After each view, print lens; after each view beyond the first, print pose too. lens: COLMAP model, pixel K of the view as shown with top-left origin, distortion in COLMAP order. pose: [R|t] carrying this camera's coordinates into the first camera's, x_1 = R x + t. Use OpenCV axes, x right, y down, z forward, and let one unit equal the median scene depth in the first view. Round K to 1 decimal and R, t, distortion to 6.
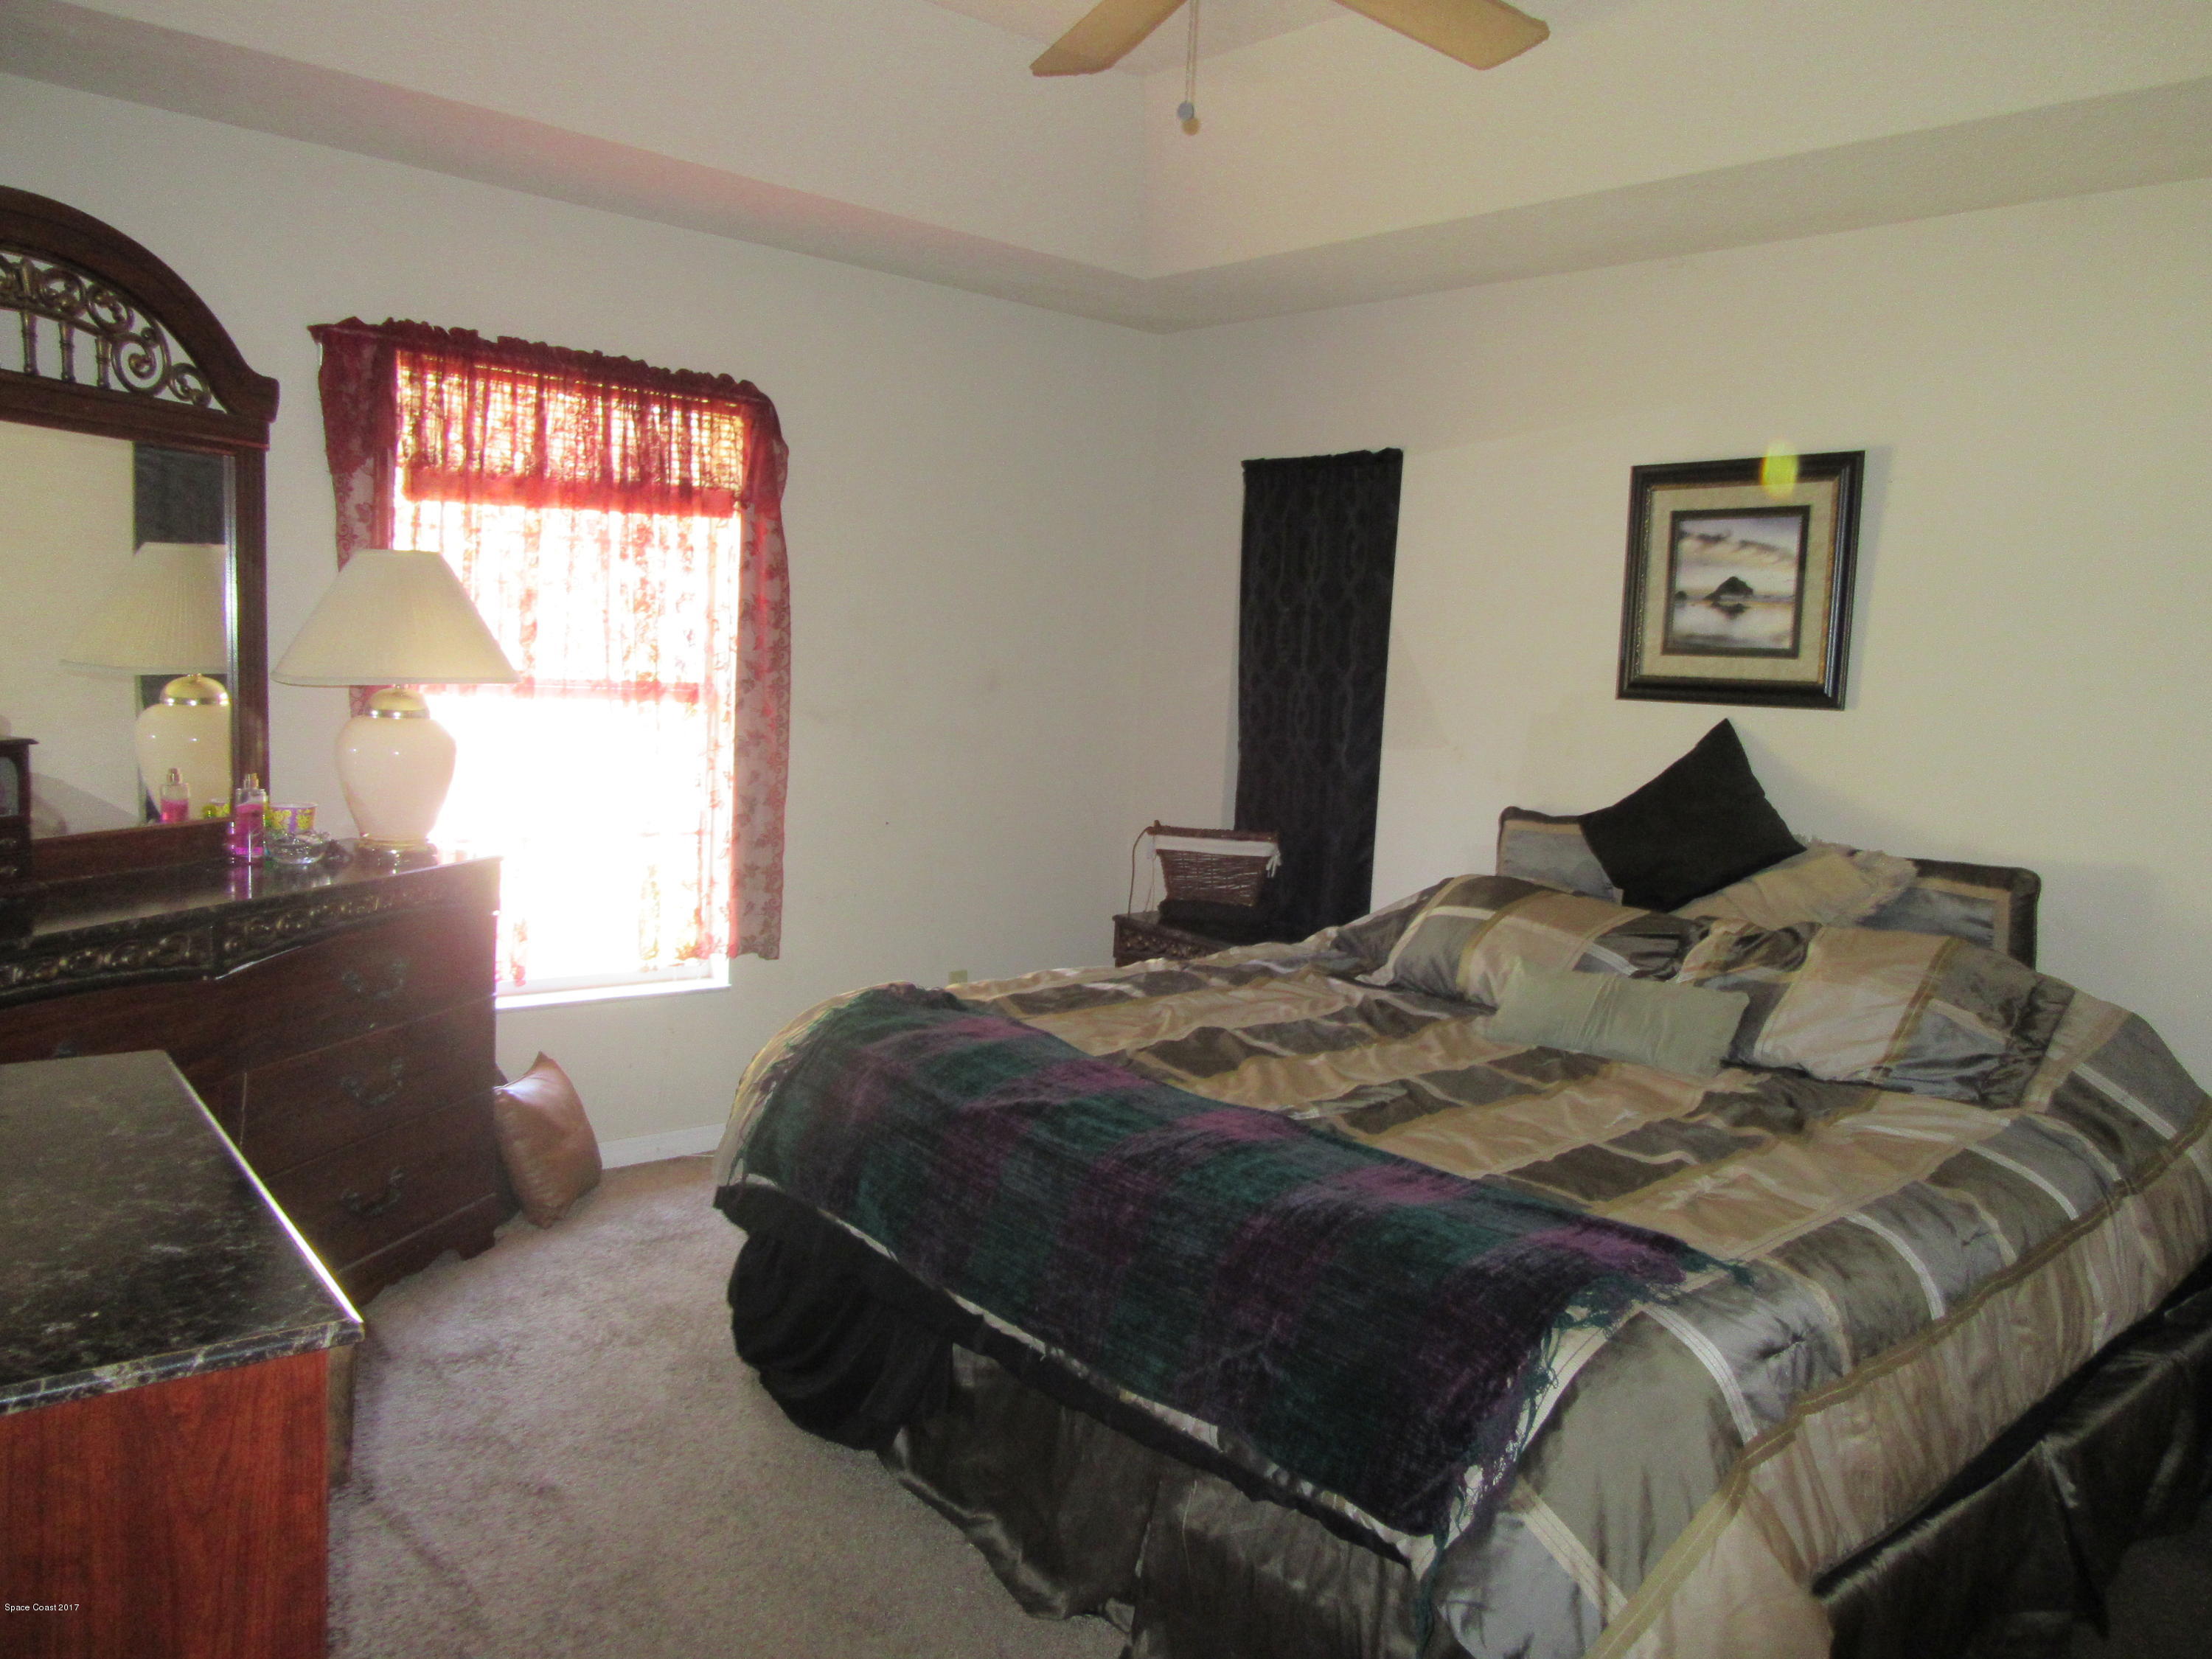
lens RADIAL K [[1640.1, 0, 1087.8], [0, 1640.1, 830.6], [0, 0, 1]] dist [-0.016044, 0.012489]
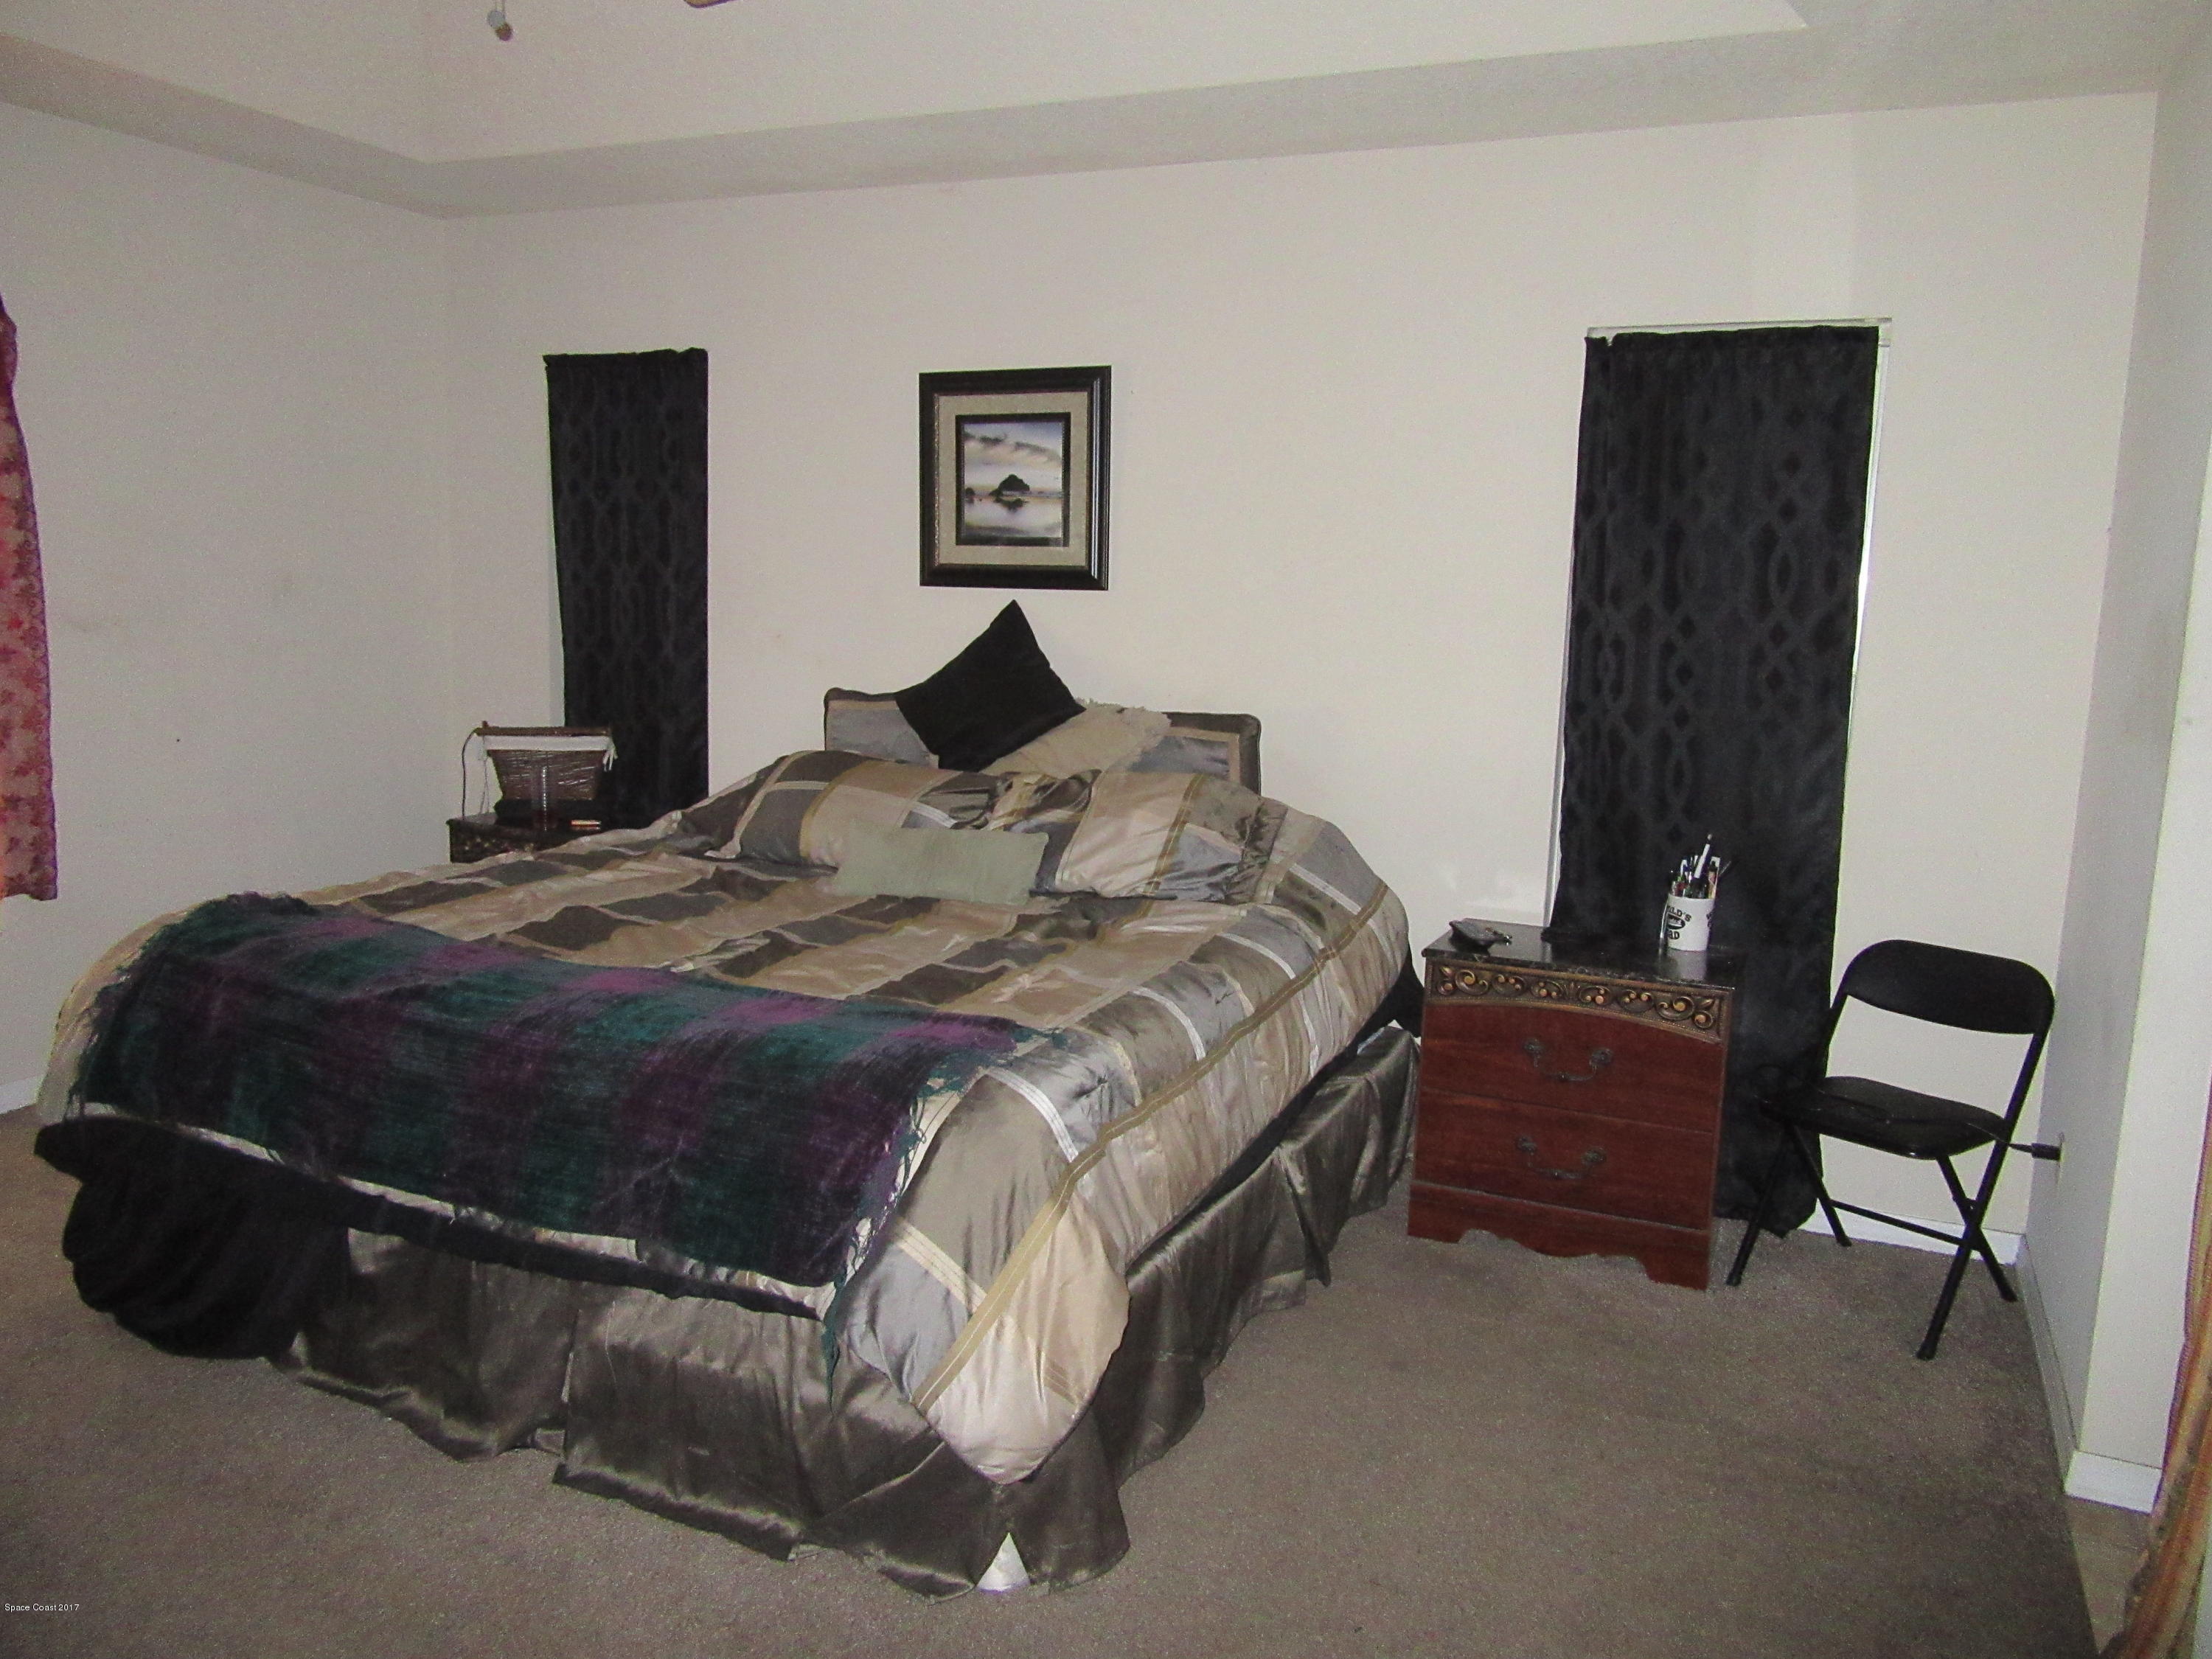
lens RADIAL K [[1640.1, 0, 1112.7], [0, 1640.1, 838.8], [0, 0, 1]] dist [-0.016044, 0.012489]
pose [[0.907101, -0.086542, 0.411920, -0.046042], [0.059604, 0.995184, 0.077827, 0.017238], [-0.416671, -0.046045, 0.907891, -0.104654]]
